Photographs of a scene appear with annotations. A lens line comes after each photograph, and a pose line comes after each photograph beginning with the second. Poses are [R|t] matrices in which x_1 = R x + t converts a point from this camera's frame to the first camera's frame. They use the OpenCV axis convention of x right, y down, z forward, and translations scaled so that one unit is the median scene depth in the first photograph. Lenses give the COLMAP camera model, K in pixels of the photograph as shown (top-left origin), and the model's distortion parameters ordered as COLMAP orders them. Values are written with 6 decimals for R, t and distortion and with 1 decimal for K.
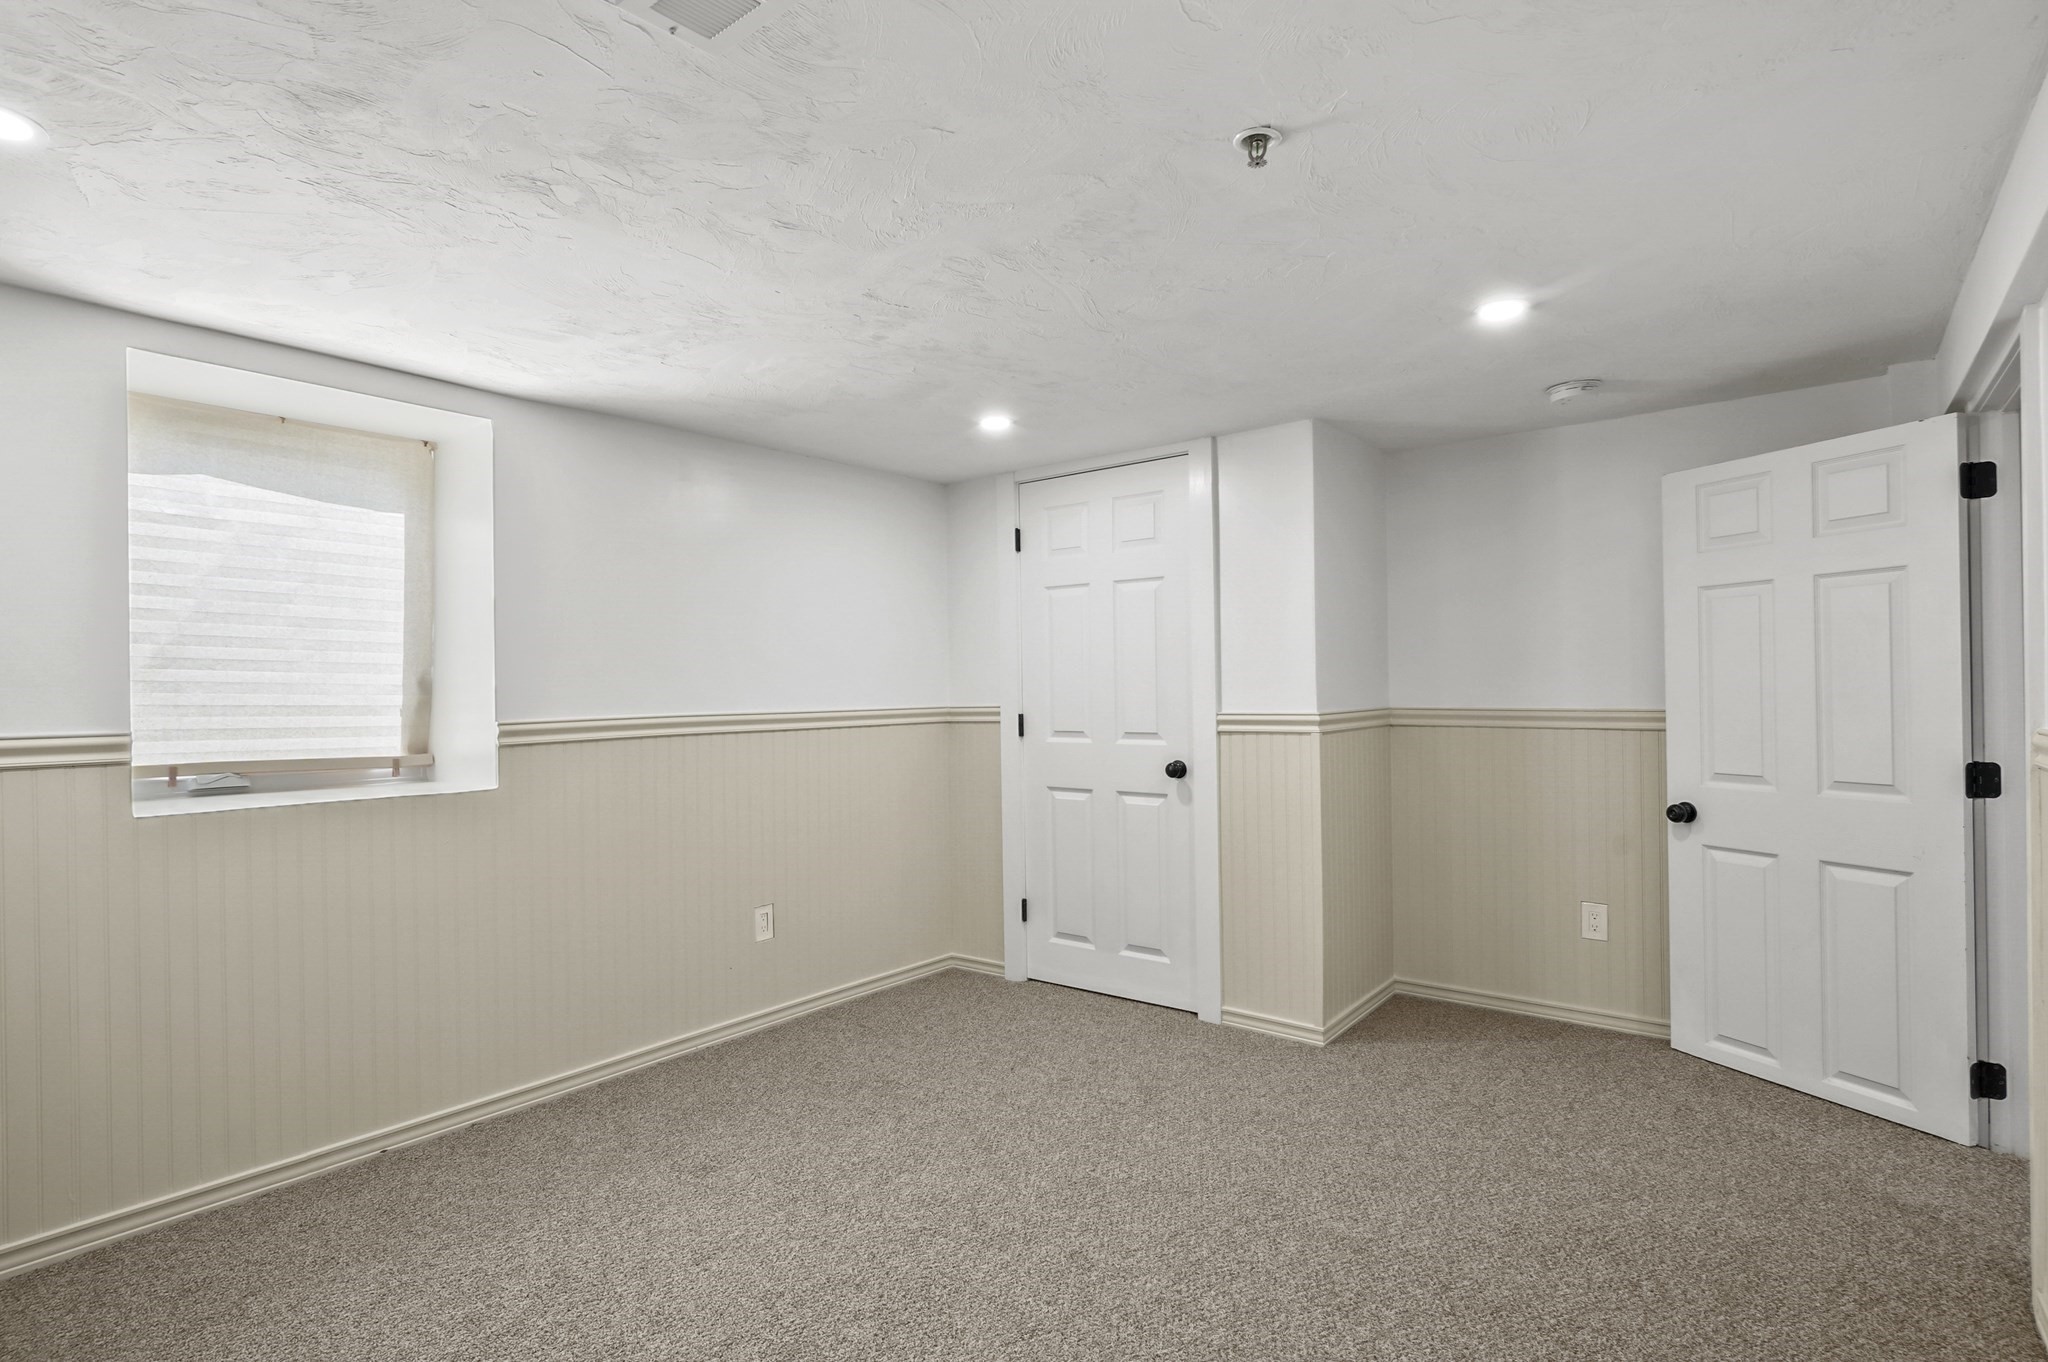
lens RADIAL K [[1002.2, 0, 1025.7], [0, 1002.2, 684.4], [0, 0, 1]] dist [0.000170, -0.001333]
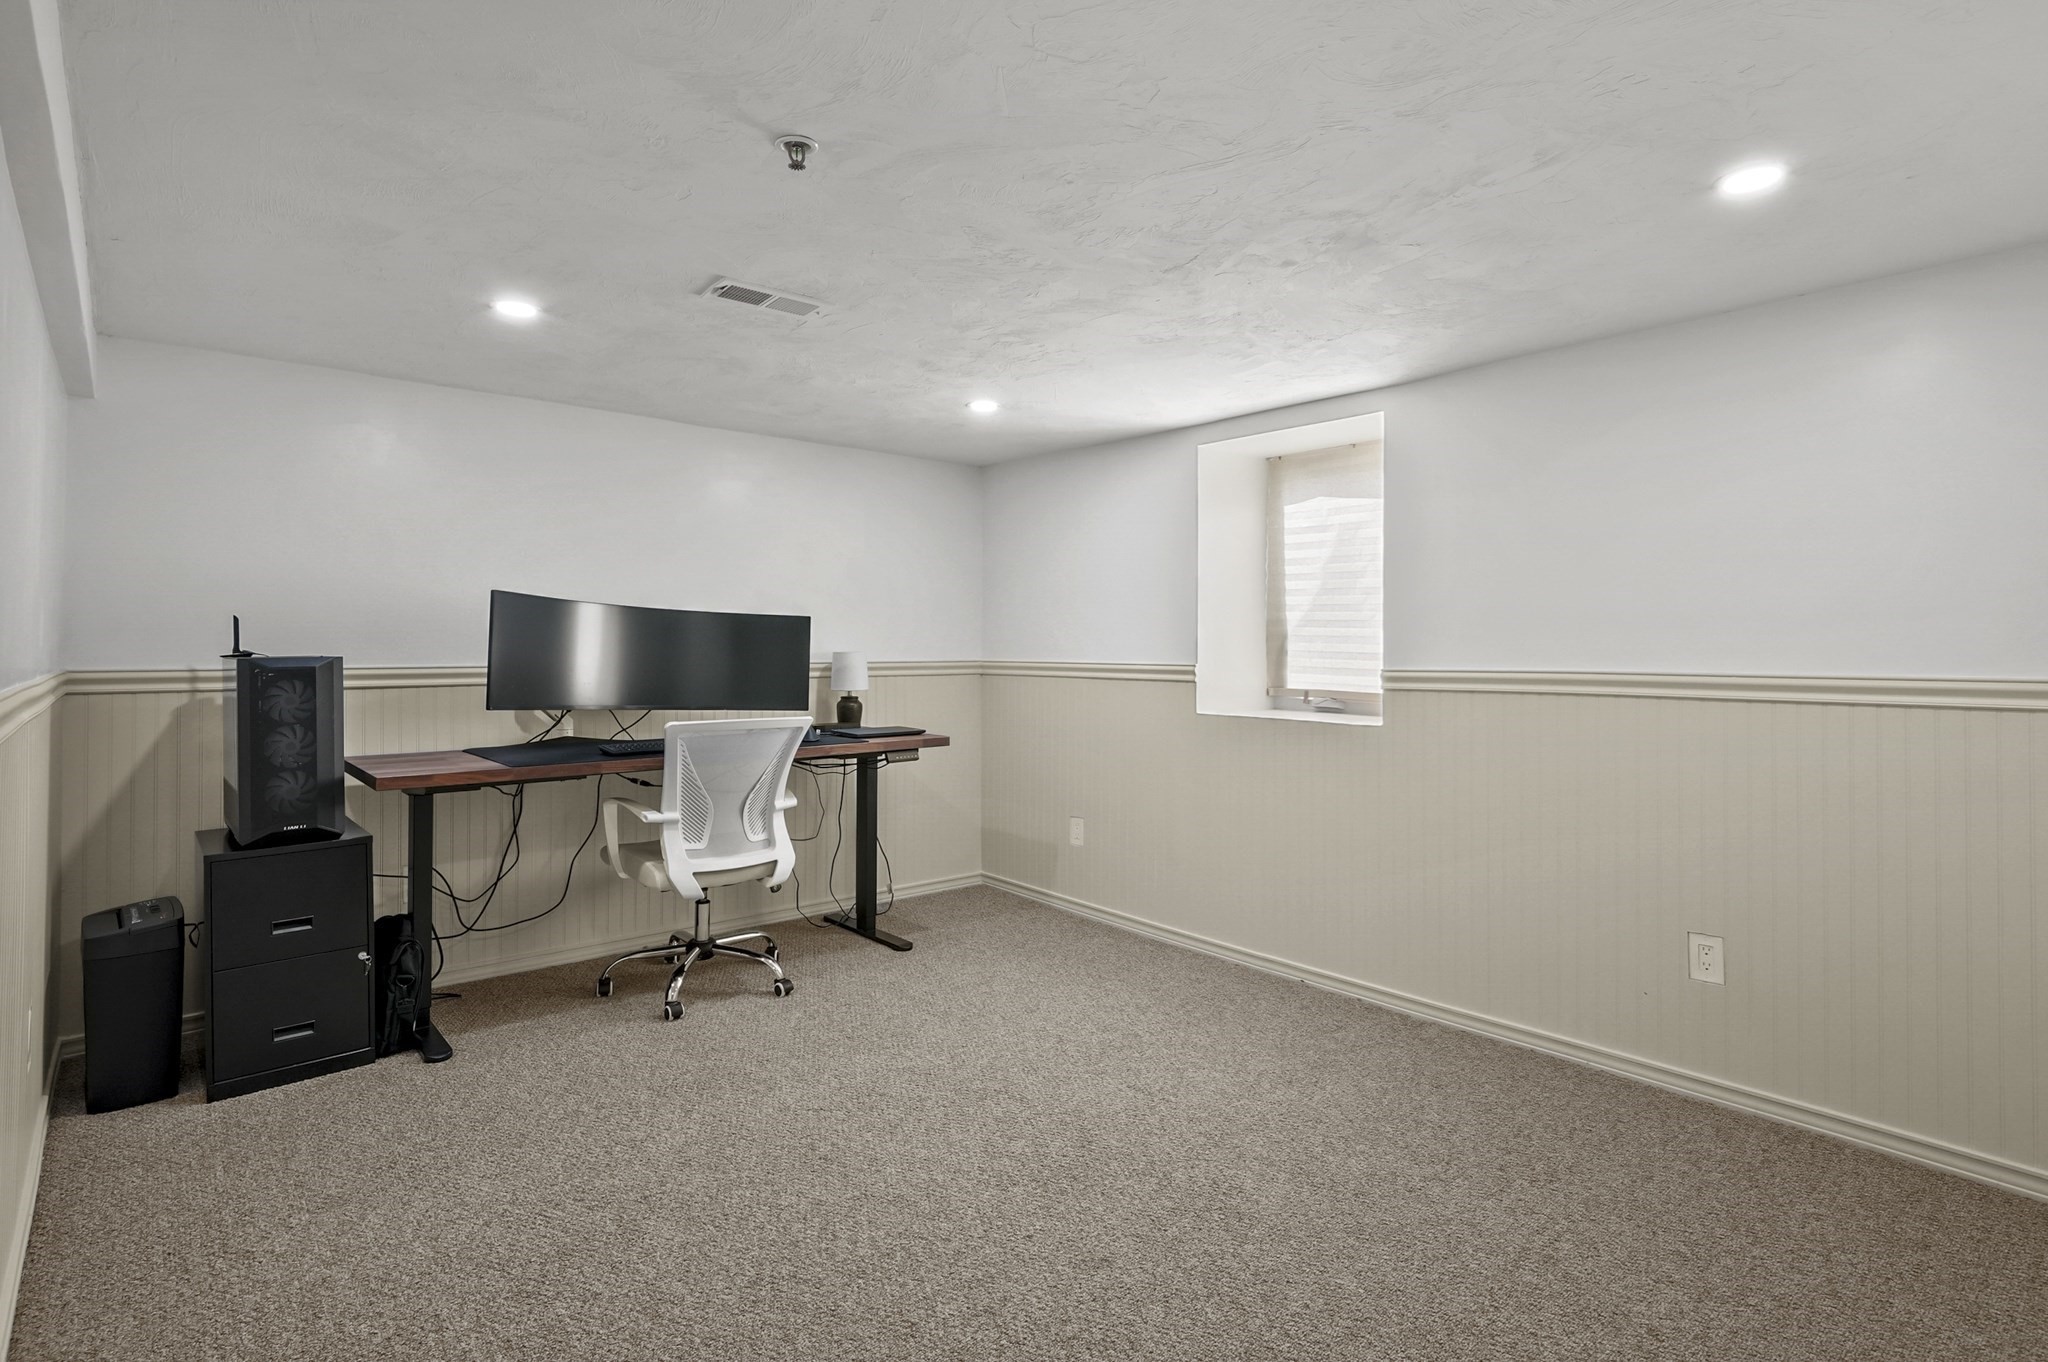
lens RADIAL K [[1002.2, 0, 1013.7], [0, 1002.2, 649.9], [0, 0, 1]] dist [0.000170, -0.001333]
pose [[-0.185049, 0.014649, -0.982620, 0.698612], [0.005173, 0.999890, 0.013932, -0.004312], [0.982716, -0.002505, -0.185105, 0.792671]]
